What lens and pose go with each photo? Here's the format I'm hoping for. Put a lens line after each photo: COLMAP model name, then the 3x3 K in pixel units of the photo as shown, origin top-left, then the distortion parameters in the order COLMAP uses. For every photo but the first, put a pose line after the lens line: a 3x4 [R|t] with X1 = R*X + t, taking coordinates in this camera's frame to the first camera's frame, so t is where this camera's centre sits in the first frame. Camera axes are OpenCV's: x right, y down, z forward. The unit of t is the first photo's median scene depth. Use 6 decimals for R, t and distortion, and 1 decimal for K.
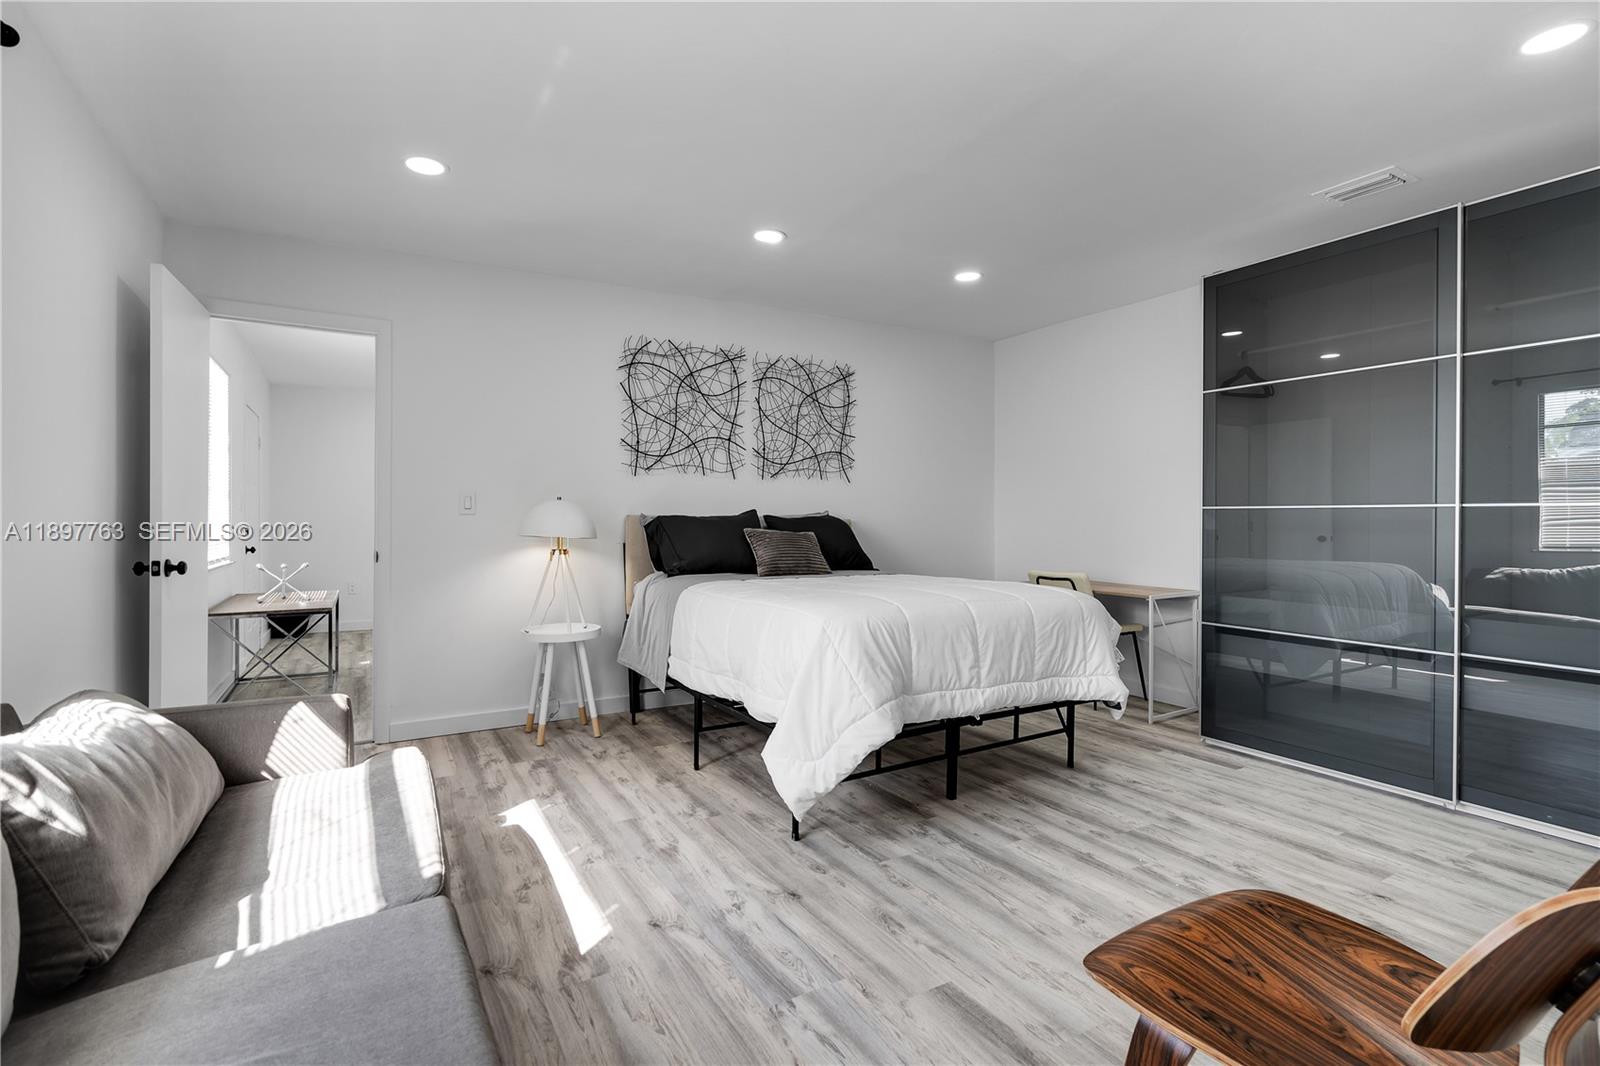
lens RADIAL K [[737.9, 0, 804.6], [0, 737.9, 525.7], [0, 0, 1]] dist [-0.001107, -0.000222]
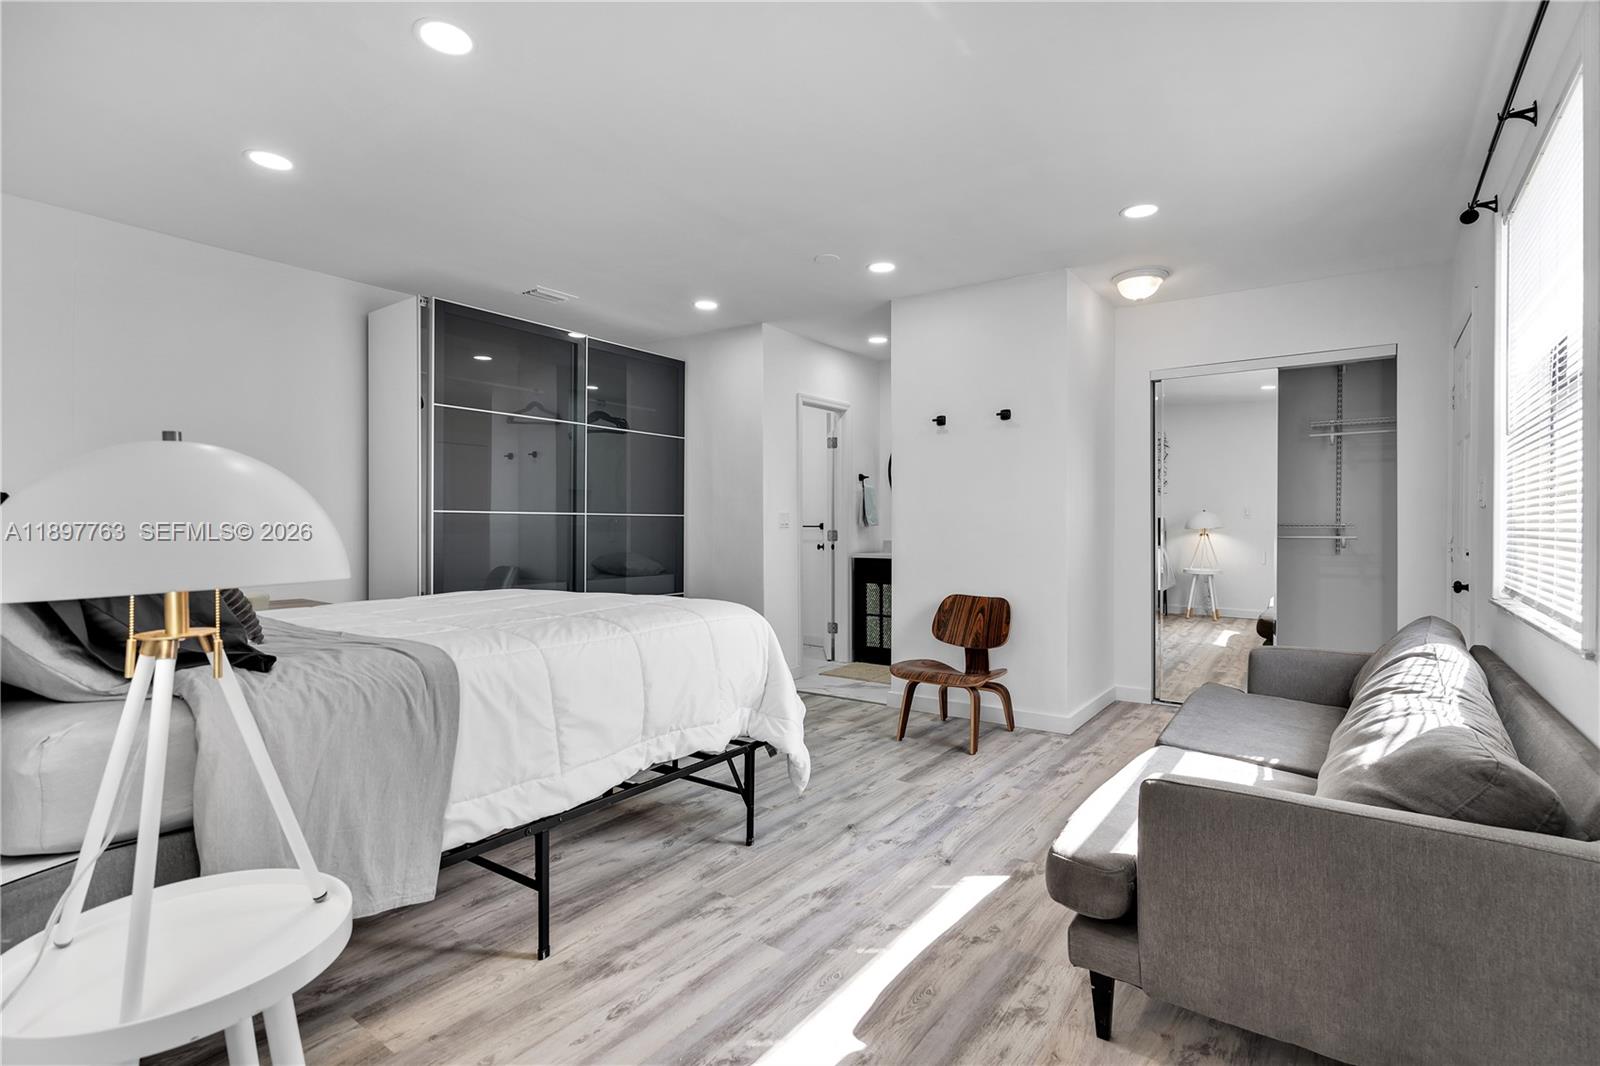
lens RADIAL K [[737.9, 0, 802.2], [0, 737.9, 528.4], [0, 0, 1]] dist [-0.001107, -0.000222]
pose [[-0.379087, -0.006490, 0.925338, -1.033189], [0.004426, 0.999951, 0.008827, -0.008991], [-0.925350, 0.007441, -0.379040, 1.416478]]
